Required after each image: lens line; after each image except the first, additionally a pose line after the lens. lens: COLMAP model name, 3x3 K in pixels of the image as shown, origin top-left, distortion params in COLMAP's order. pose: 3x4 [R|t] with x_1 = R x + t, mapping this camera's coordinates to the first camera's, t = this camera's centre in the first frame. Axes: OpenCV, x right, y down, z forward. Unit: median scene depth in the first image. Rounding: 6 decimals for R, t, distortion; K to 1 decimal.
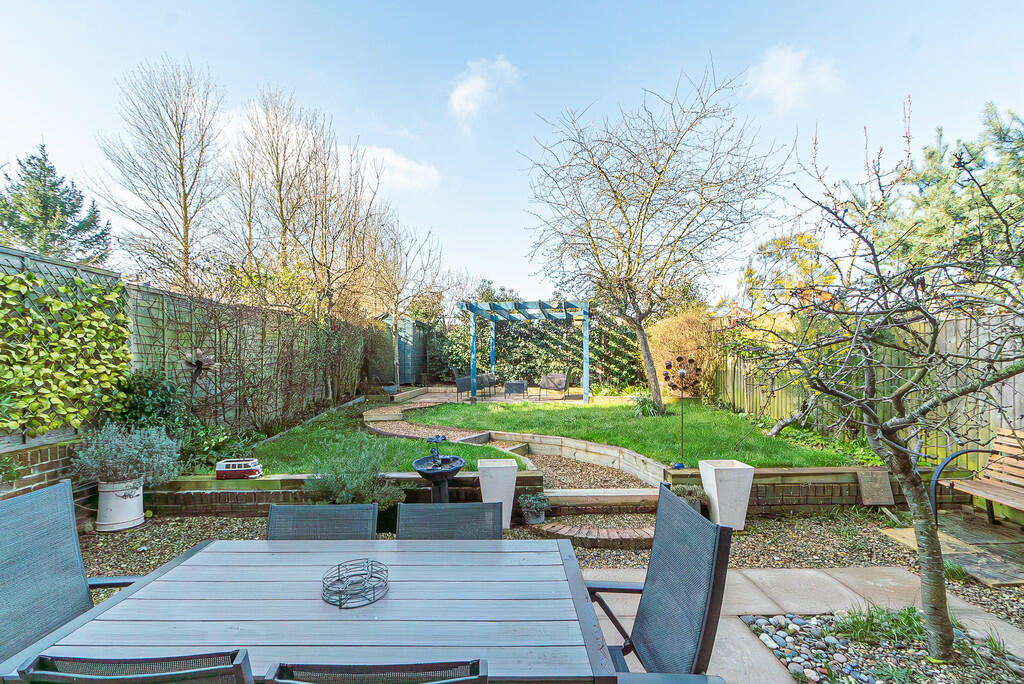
lens RADIAL K [[452.9, 0, 515.0], [0, 452.9, 340.8], [0, 0, 1]] dist [0.002768, -0.000798]
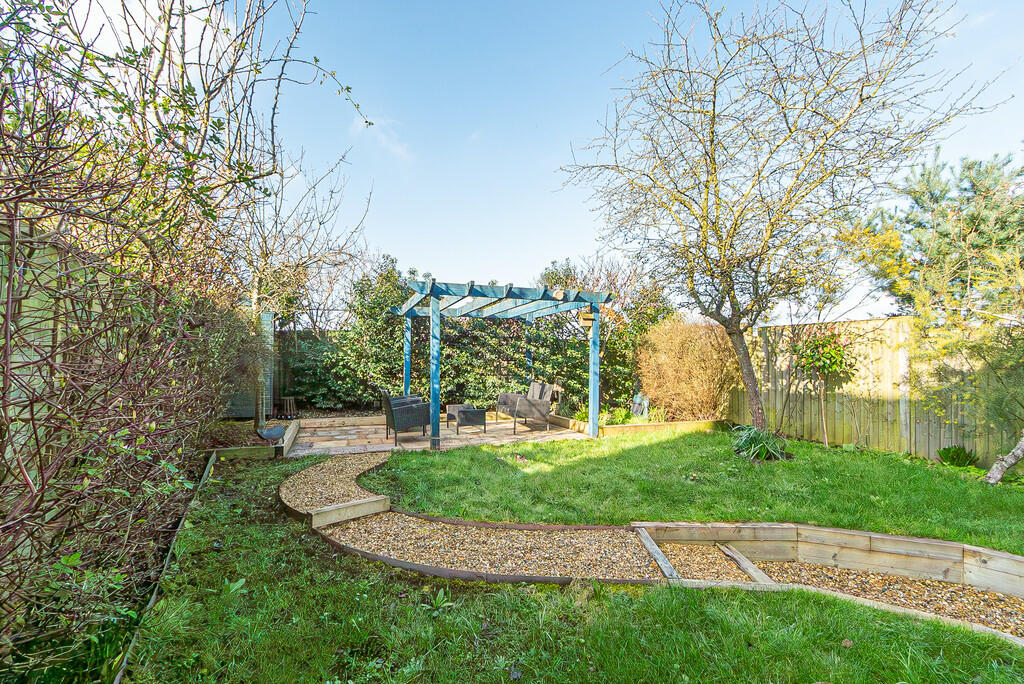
lens RADIAL K [[452.9, 0, 516.3], [0, 452.9, 348.2], [0, 0, 1]] dist [0.002768, -0.000798]
pose [[0.883306, 0.021968, 0.468282, -0.229817], [-0.020538, 0.999756, -0.008161, 0.005812], [-0.468347, -0.002409, 0.883541, 0.344023]]
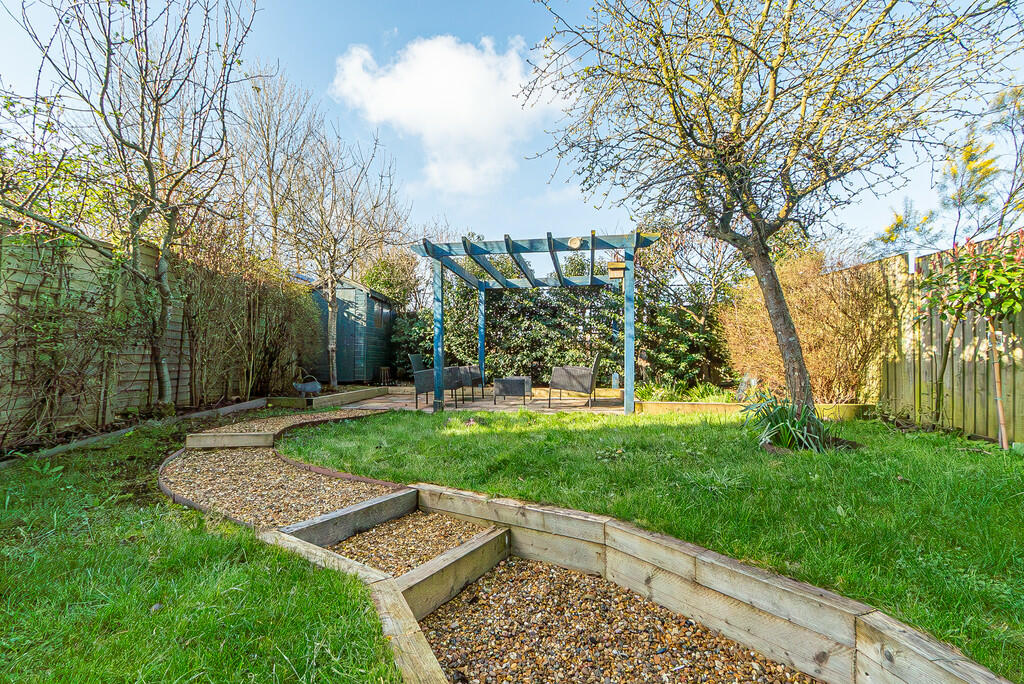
lens RADIAL K [[452.9, 0, 513.6], [0, 452.9, 348.5], [0, 0, 1]] dist [0.002768, -0.000798]
pose [[0.999397, 0.003200, -0.034578, 0.023318], [-0.002994, 0.999977, 0.006027, 0.041655], [0.034597, -0.005919, 0.999384, 0.334816]]
